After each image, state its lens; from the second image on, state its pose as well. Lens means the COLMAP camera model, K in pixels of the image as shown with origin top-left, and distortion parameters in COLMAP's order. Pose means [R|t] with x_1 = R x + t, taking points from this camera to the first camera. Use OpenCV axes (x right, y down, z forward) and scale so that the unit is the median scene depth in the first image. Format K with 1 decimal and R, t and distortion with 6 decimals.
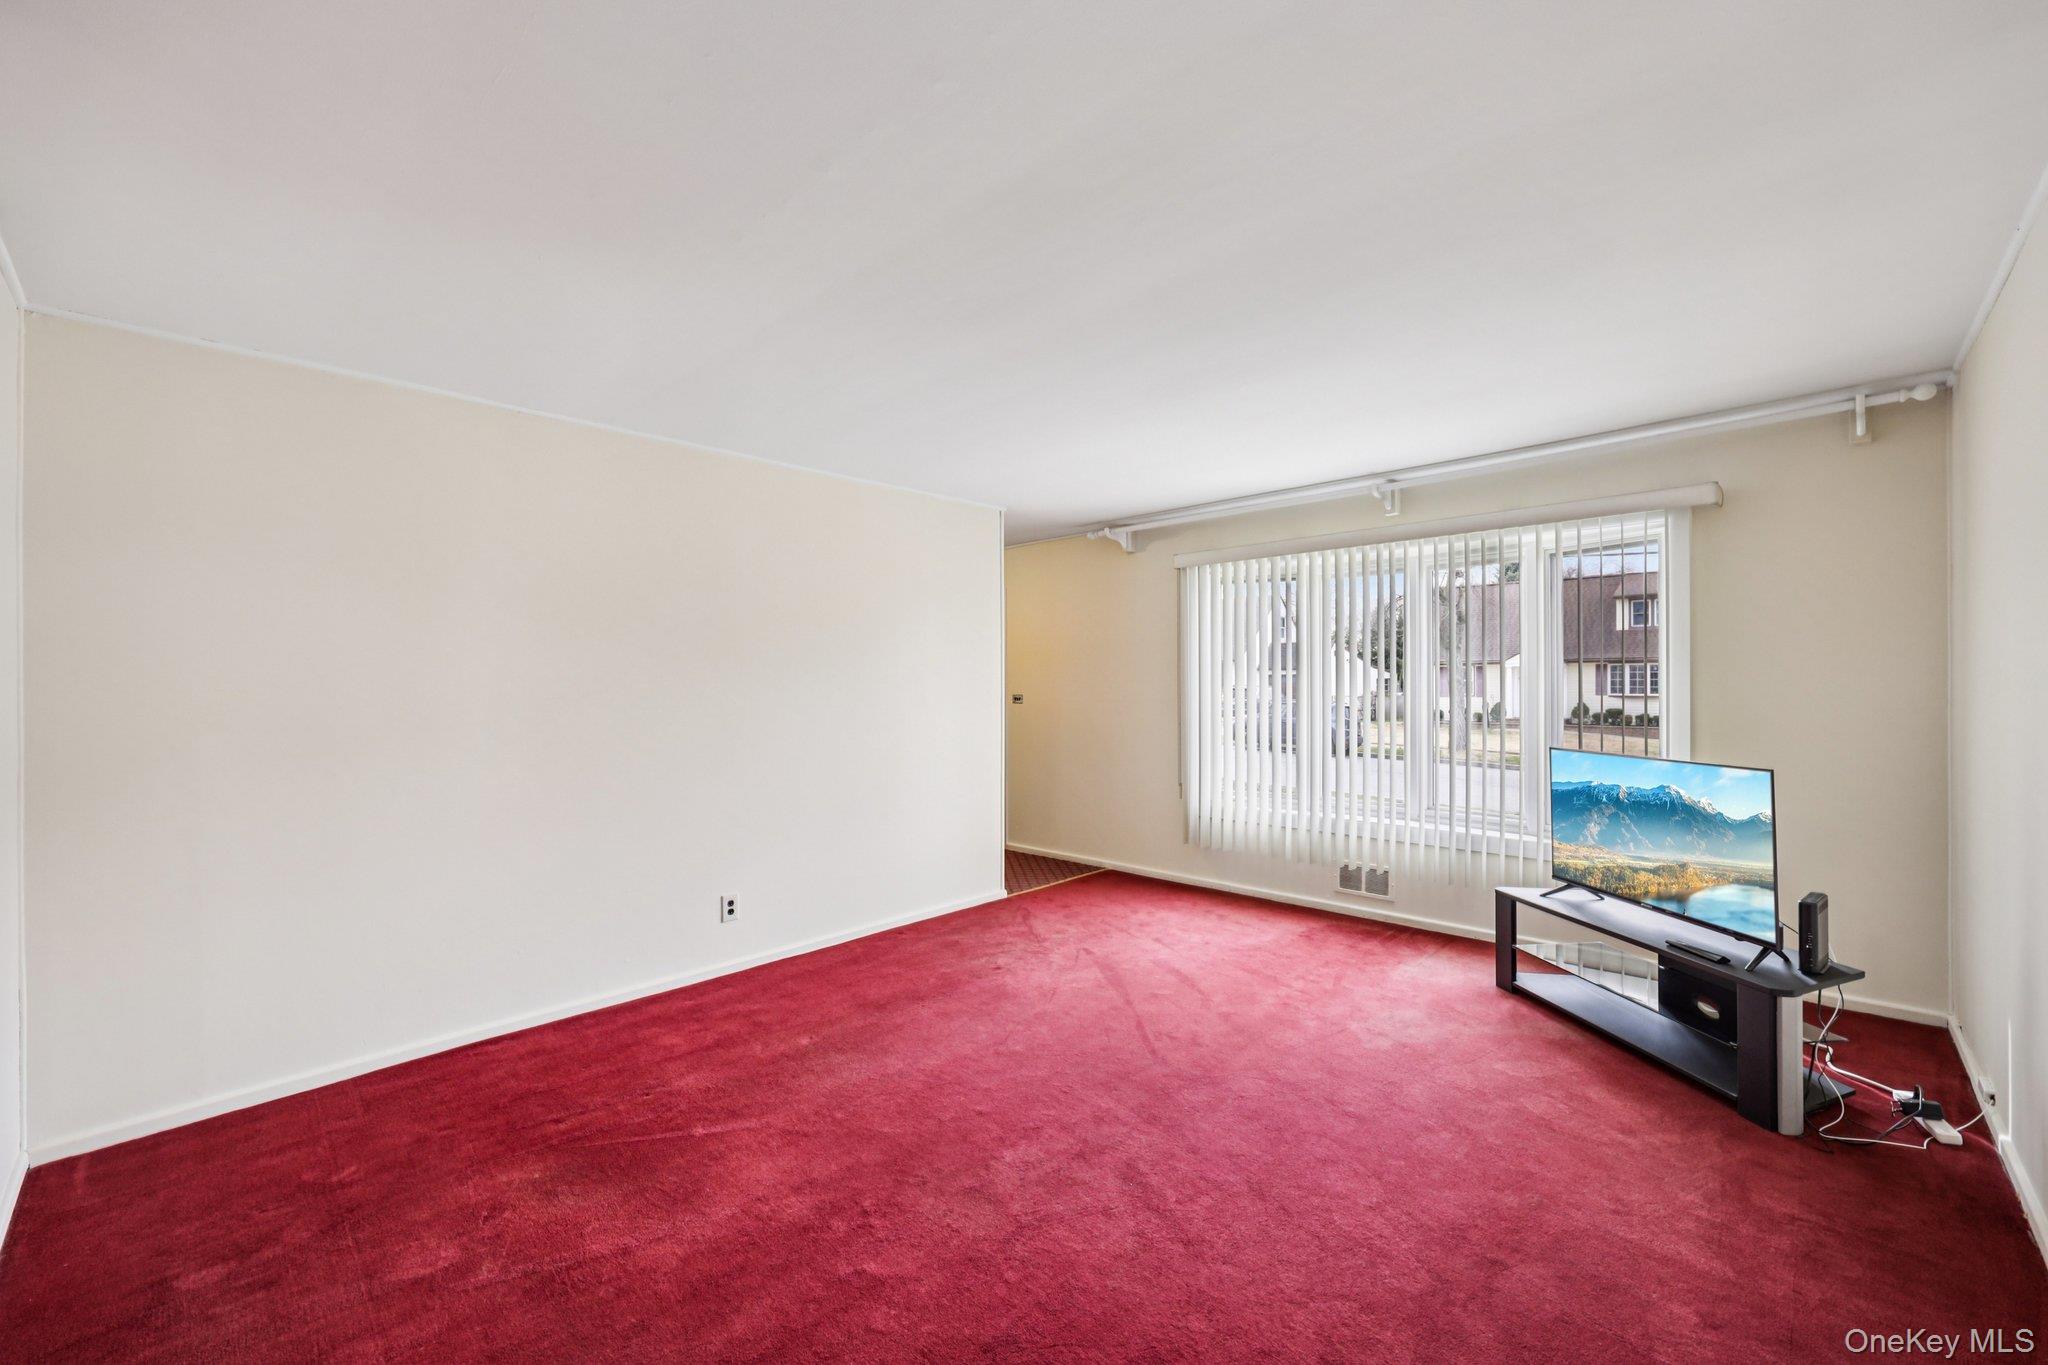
lens RADIAL K [[817.3, 0, 1020.3], [0, 817.3, 684.3], [0, 0, 1]] dist [0.002655, 0.000038]
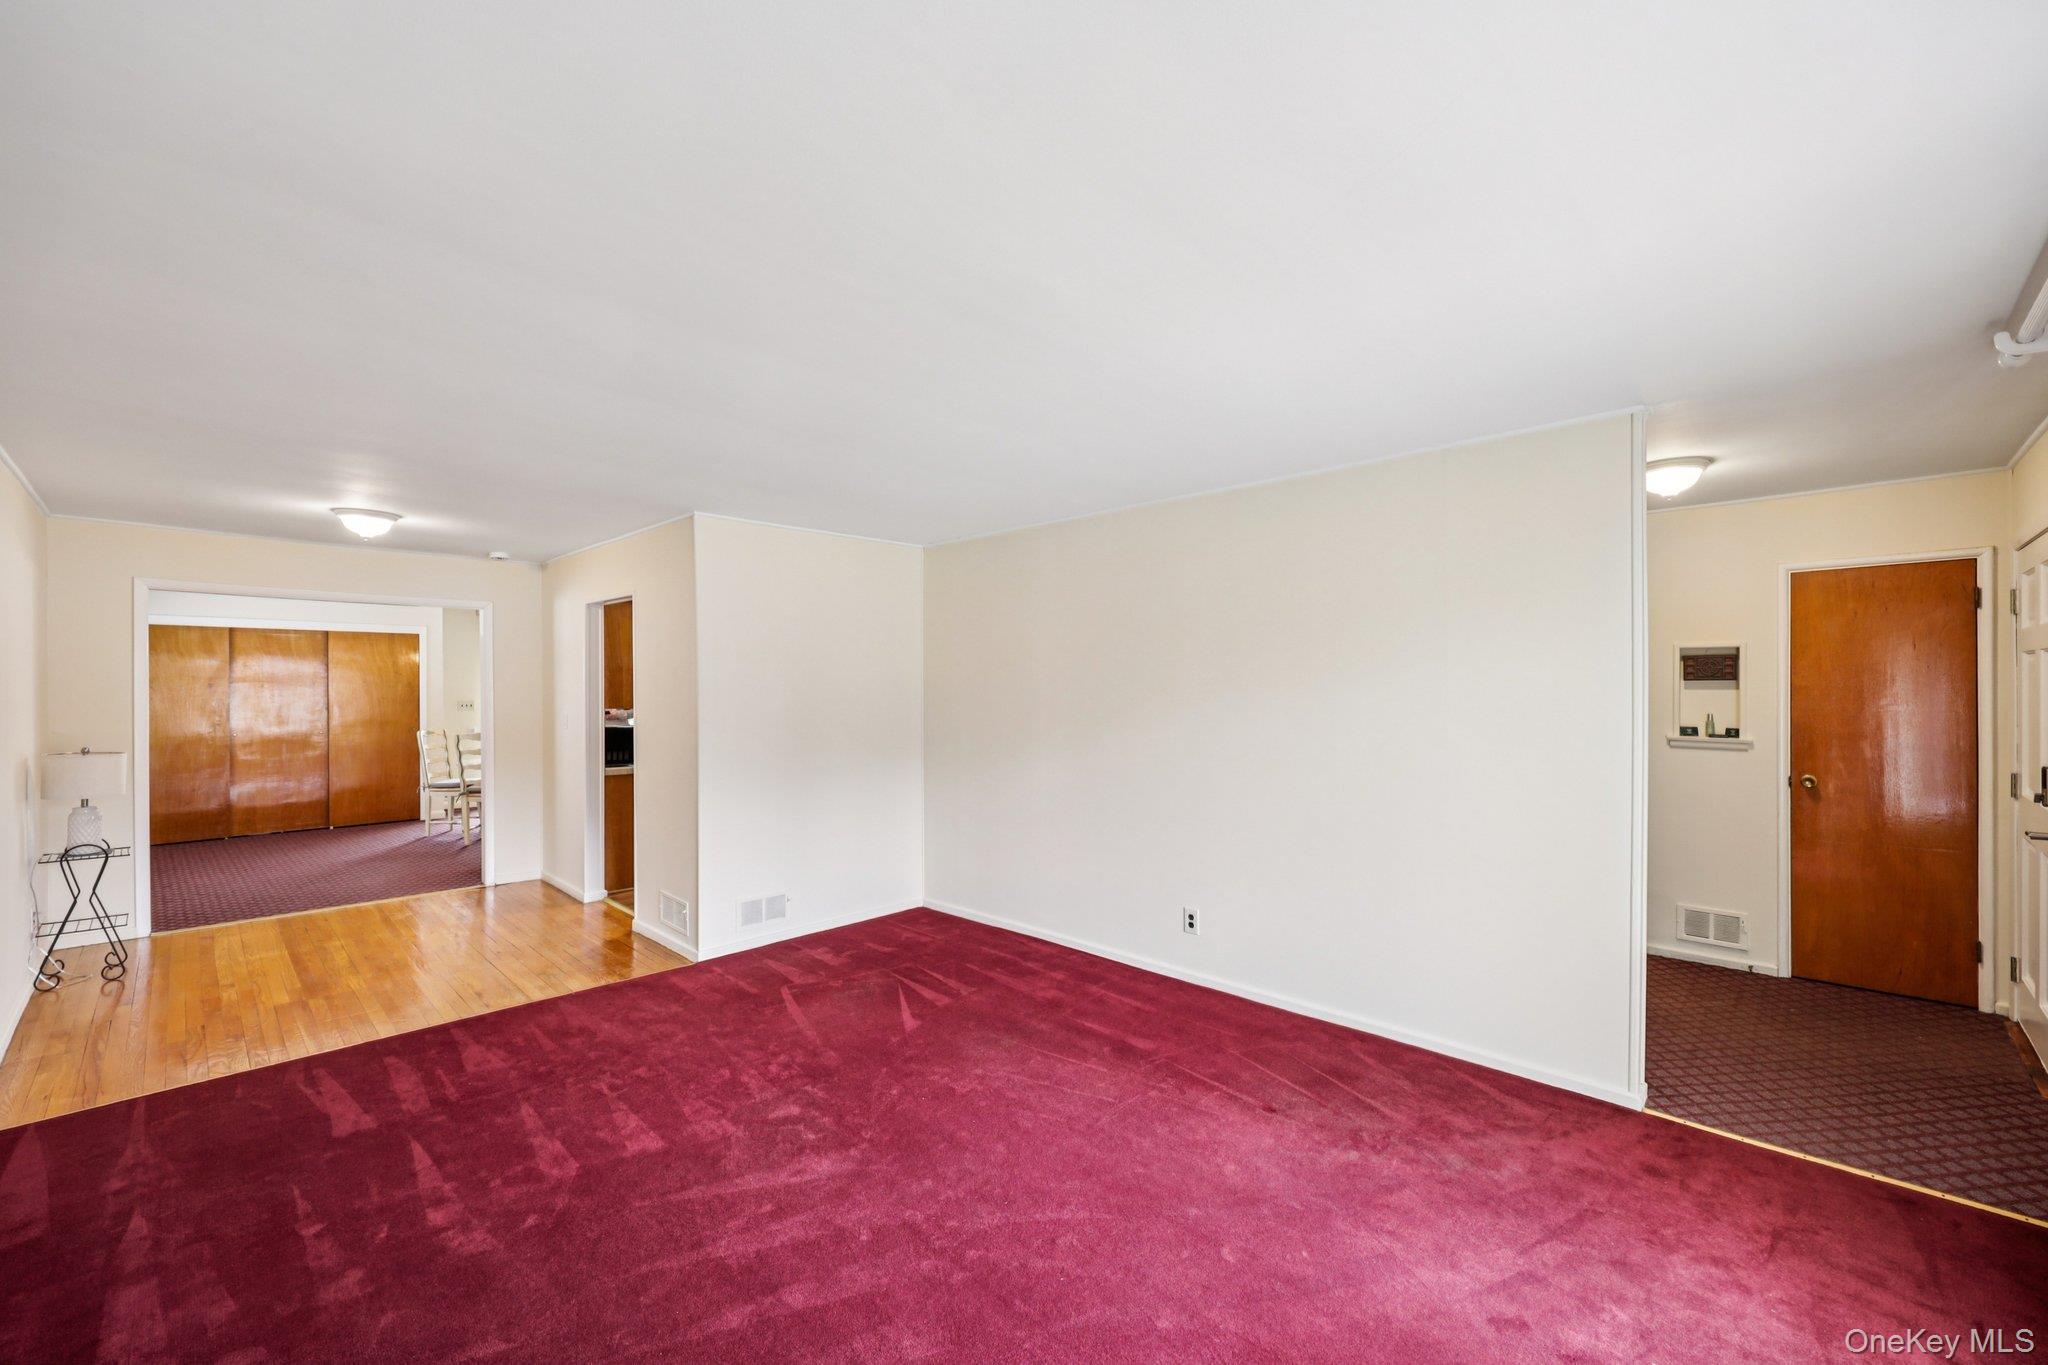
lens RADIAL K [[817.3, 0, 1020.3], [0, 817.3, 684.3], [0, 0, 1]] dist [0.002655, 0.000038]
pose [[-0.000699, 0.001241, -0.999999, 1.541503], [0.001486, 0.999998, 0.001240, -0.082678], [0.999999, -0.001485, -0.000701, 1.679180]]
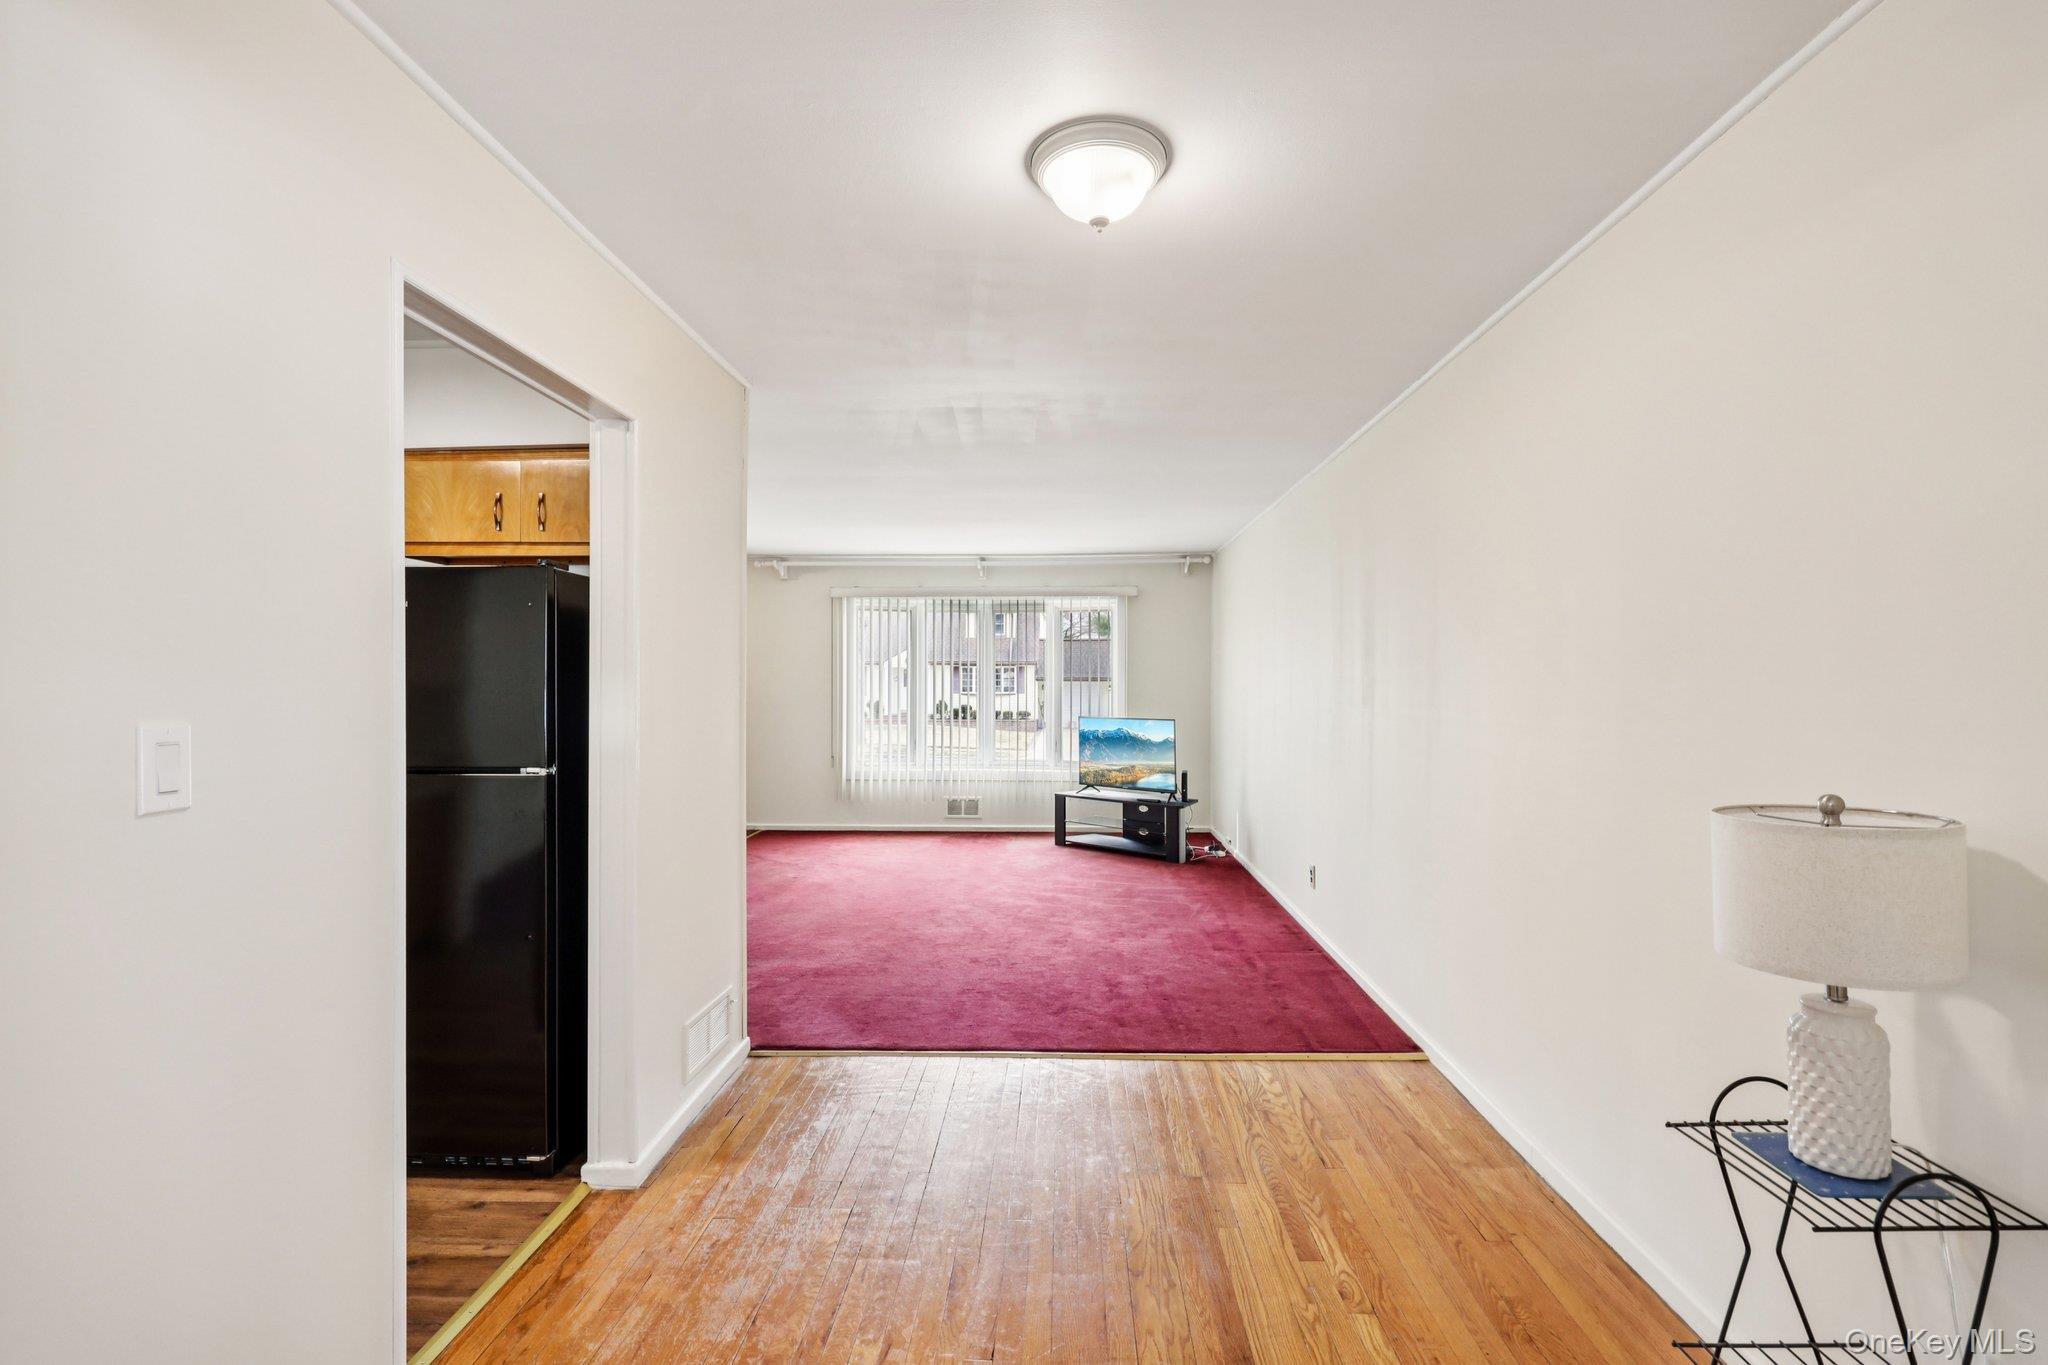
lens RADIAL K [[936.8, 0, 1024.0], [0, 936.8, 682.5], [0, 0, 1]] dist [-0.000544, -0.000089]
pose [[0.746529, 0.002843, 0.665347, -0.656847], [-0.001936, 0.999996, -0.002100, 0.002244], [-0.665350, 0.000279, 0.746531, -0.401789]]
